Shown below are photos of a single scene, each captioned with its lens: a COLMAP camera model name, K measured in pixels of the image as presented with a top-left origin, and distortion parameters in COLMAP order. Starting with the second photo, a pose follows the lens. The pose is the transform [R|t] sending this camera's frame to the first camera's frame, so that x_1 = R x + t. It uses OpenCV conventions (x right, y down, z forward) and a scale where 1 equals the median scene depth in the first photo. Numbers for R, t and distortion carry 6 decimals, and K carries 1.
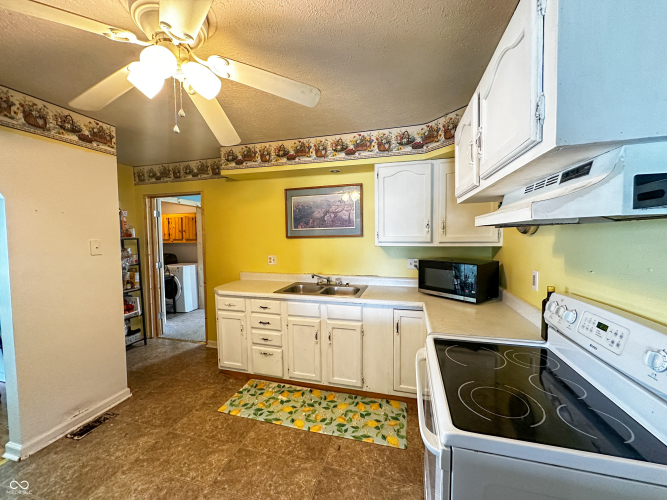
lens RADIAL K [[266.1, 0, 333.5], [0, 266.1, 249.4], [0, 0, 1]] dist [-0.002647, 0.000103]
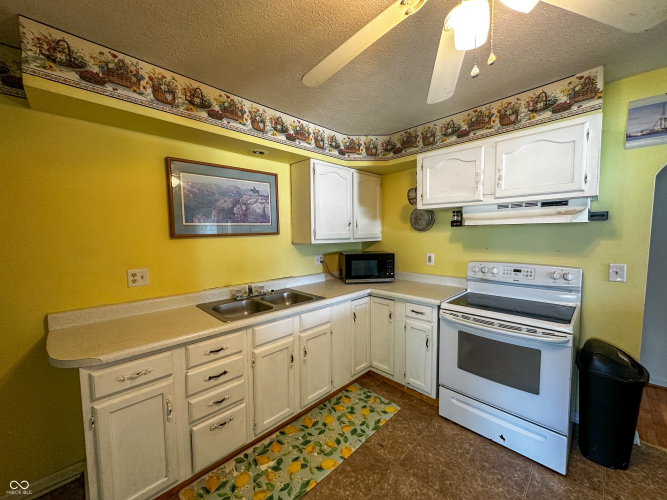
lens RADIAL K [[266.1, 0, 335.1], [0, 266.1, 248.8], [0, 0, 1]] dist [-0.002647, 0.000103]
pose [[0.494587, -0.048735, 0.867761, -0.675199], [0.054787, 0.998189, 0.024834, -0.014897], [-0.867400, 0.035259, 0.496361, 0.478075]]
